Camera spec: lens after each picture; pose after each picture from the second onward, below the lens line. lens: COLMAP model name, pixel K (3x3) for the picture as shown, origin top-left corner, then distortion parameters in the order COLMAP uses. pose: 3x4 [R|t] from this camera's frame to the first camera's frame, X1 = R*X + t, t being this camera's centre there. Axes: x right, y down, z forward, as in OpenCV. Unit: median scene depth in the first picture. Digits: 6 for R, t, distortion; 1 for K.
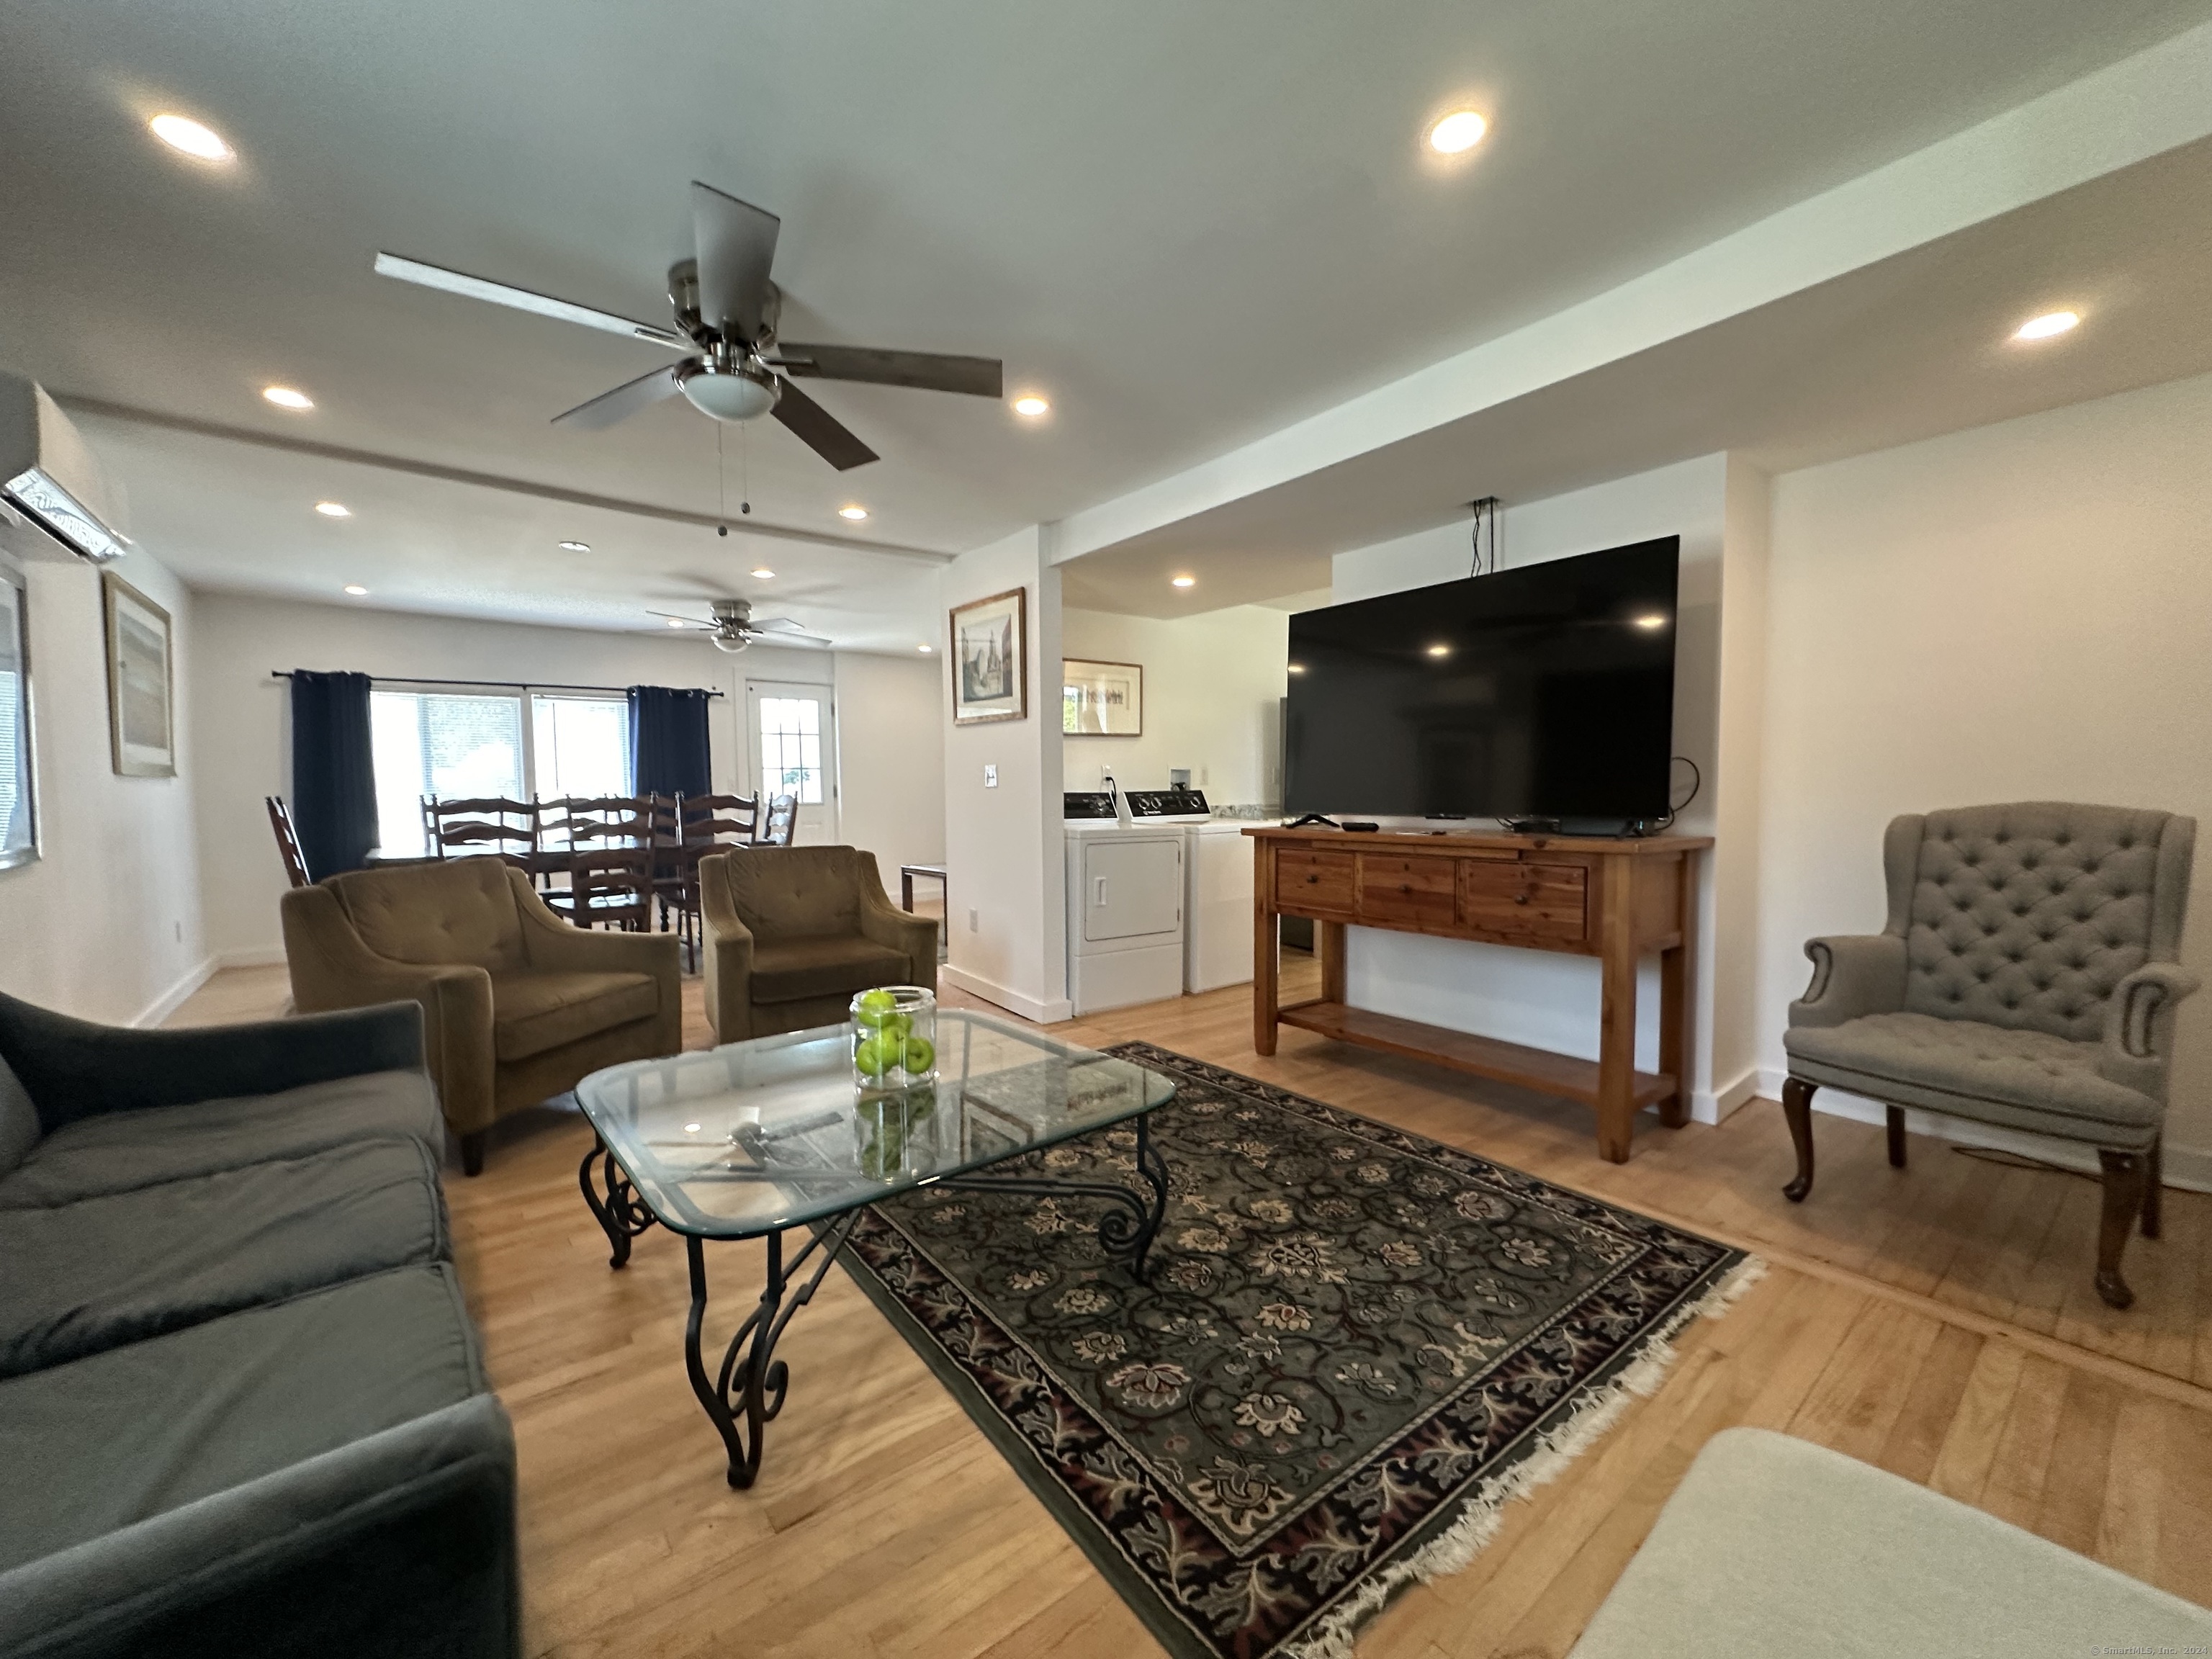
lens RADIAL K [[887.3, 0, 1110.1], [0, 887.3, 833.8], [0, 0, 1]] dist [-0.004004, 0.001361]
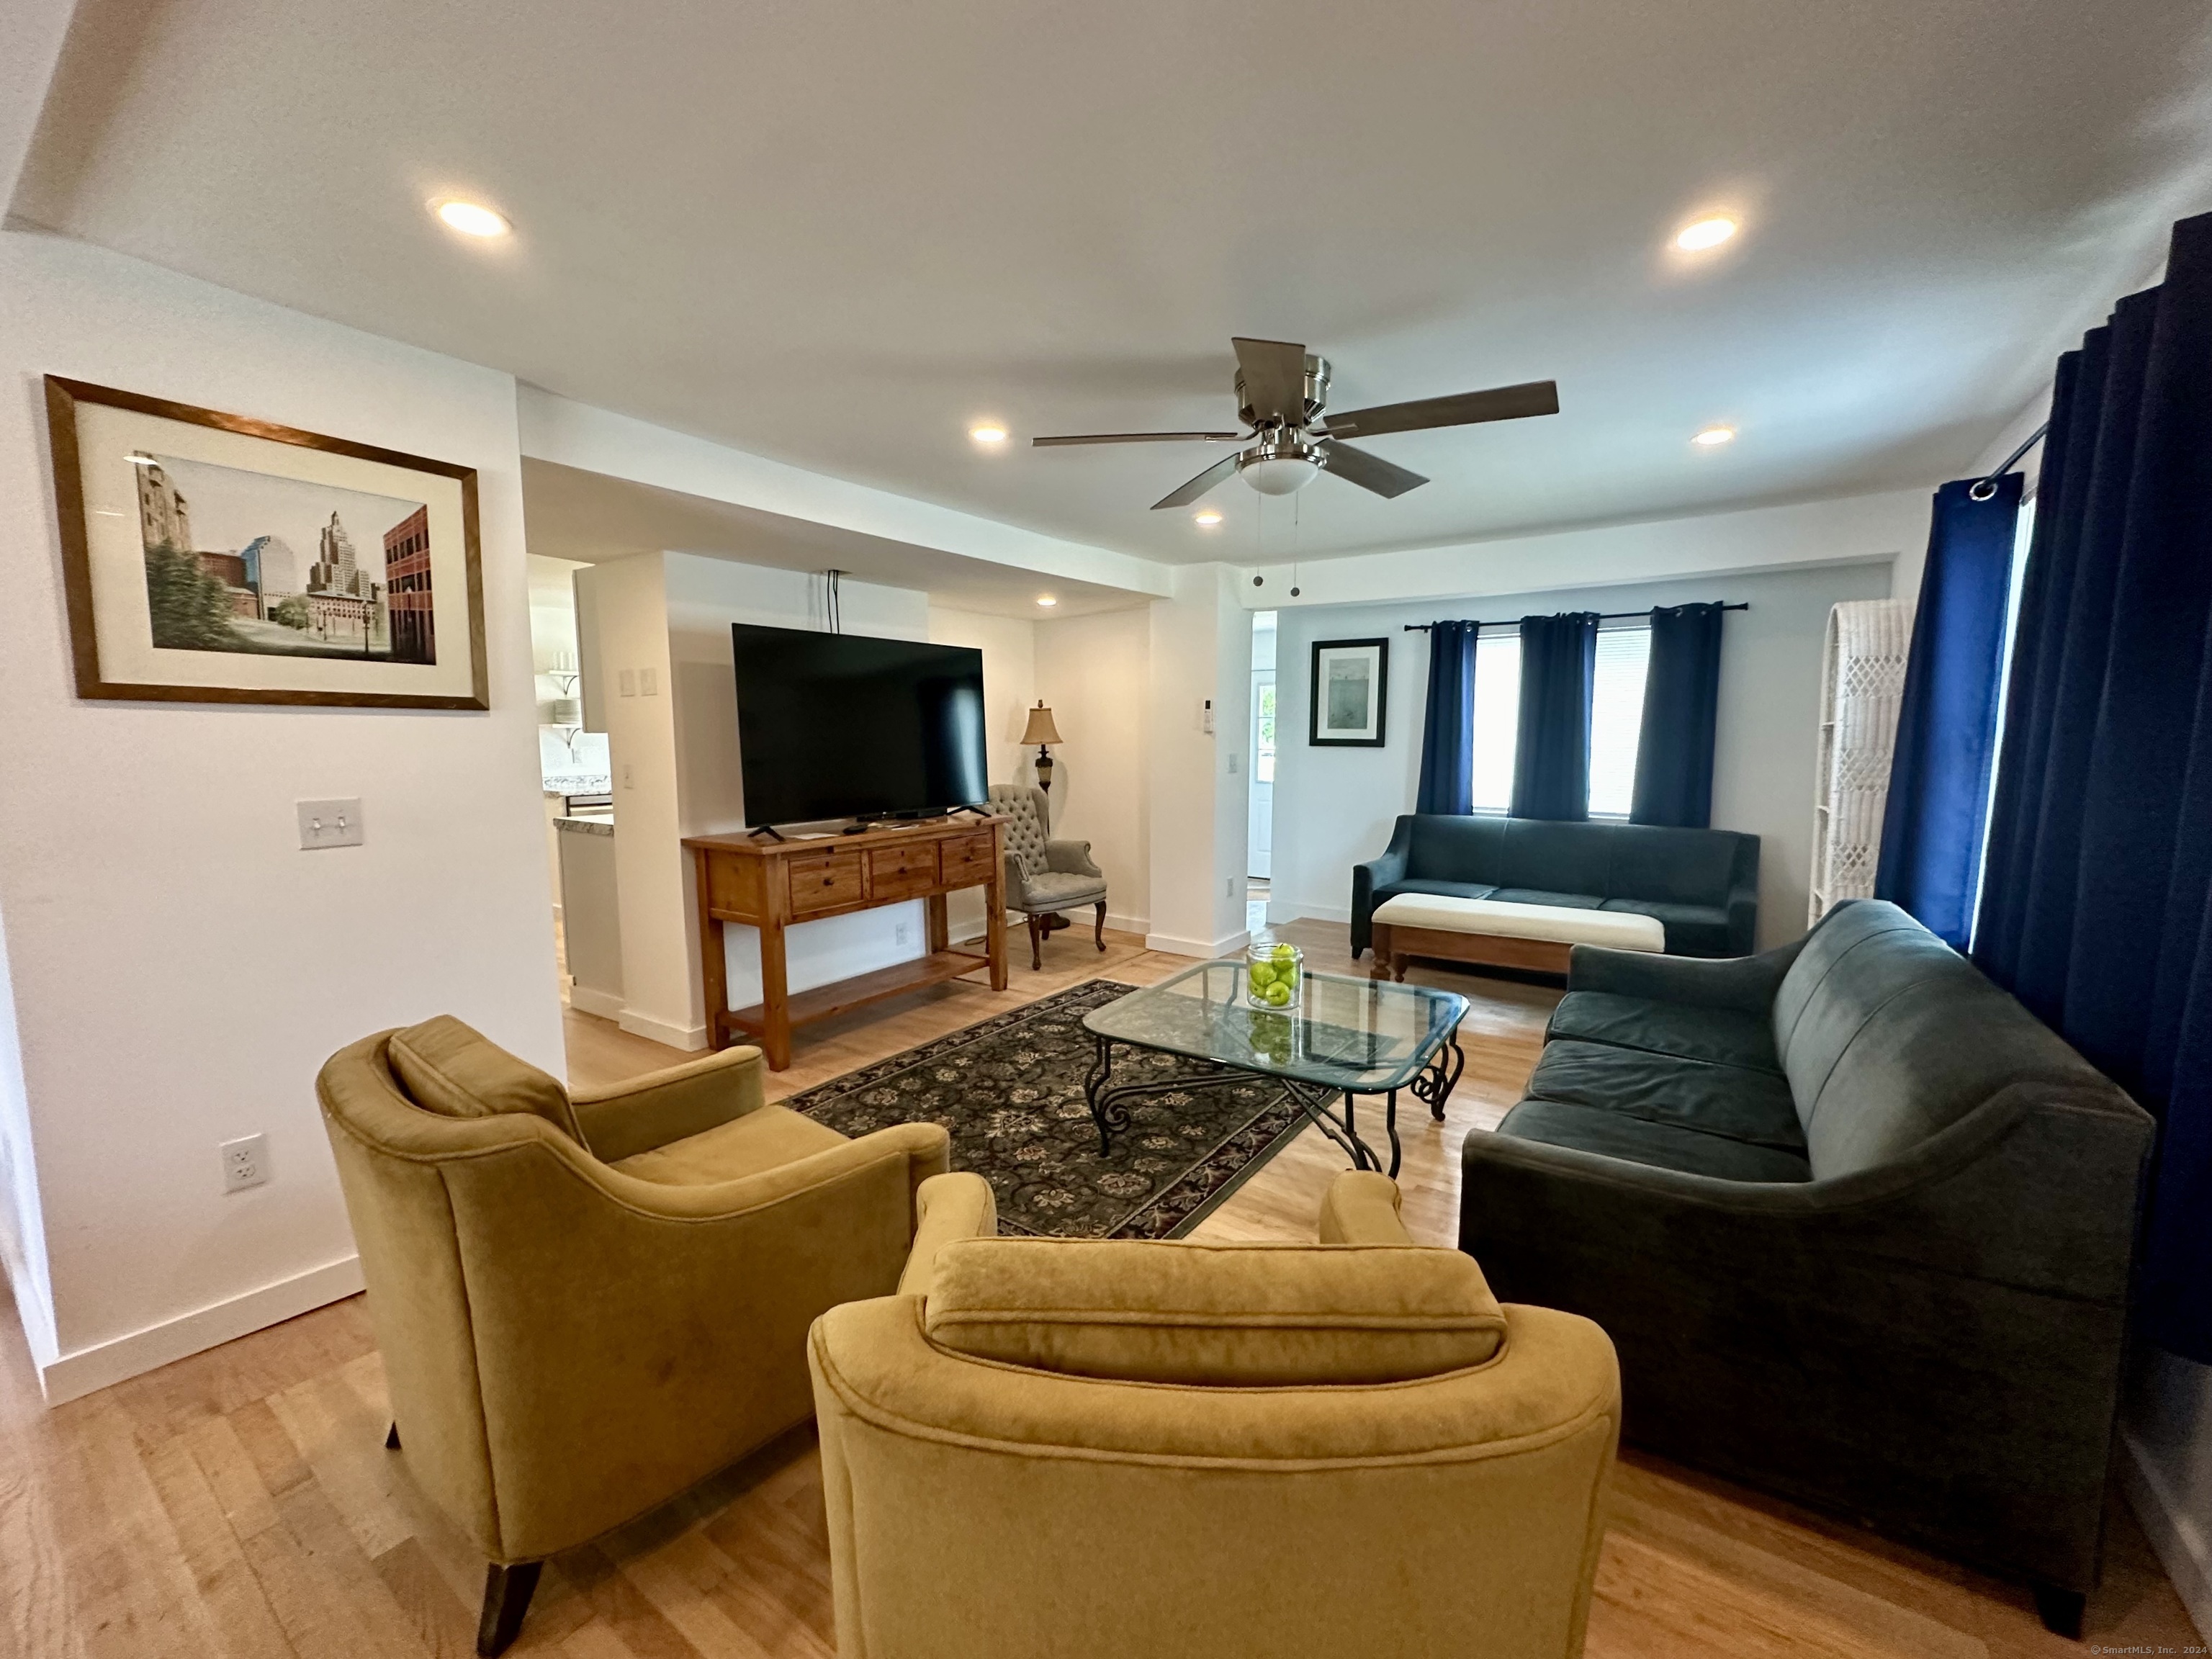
lens RADIAL K [[887.3, 0, 1100.3], [0, 887.3, 831.3], [0, 0, 1]] dist [-0.004004, 0.001361]
pose [[-0.292436, -0.097058, 0.951347, -1.027883], [0.055921, 0.991398, 0.118334, -0.138225], [-0.954648, 0.087806, -0.284493, 1.105711]]
